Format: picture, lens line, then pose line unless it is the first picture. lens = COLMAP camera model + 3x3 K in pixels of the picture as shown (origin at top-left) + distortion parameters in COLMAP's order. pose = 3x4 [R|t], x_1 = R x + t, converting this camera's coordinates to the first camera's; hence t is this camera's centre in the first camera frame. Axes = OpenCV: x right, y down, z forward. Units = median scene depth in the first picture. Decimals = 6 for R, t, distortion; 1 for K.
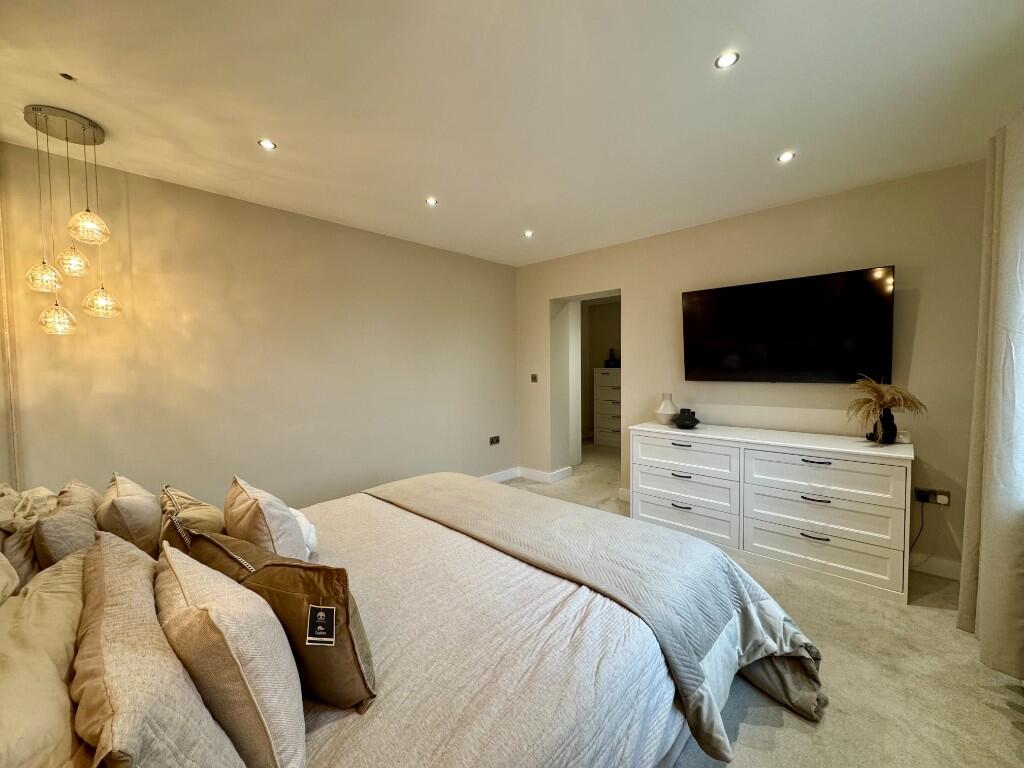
lens RADIAL K [[407.7, 0, 507.7], [0, 407.7, 380.7], [0, 0, 1]] dist [-0.000672, -0.000381]
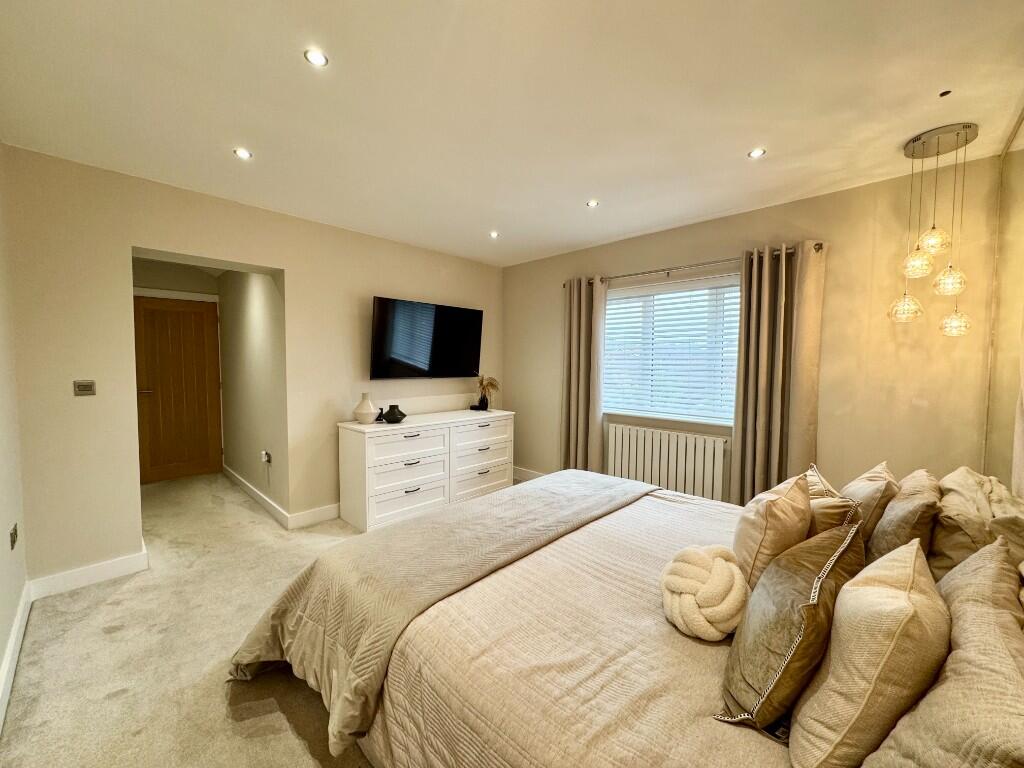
lens RADIAL K [[407.7, 0, 507.6], [0, 407.7, 384.3], [0, 0, 1]] dist [-0.000672, -0.000381]
pose [[0.009375, -0.036267, 0.999298, -0.668514], [0.035729, 0.998716, 0.035911, -0.016224], [-0.999318, 0.035367, 0.010659, 0.690497]]
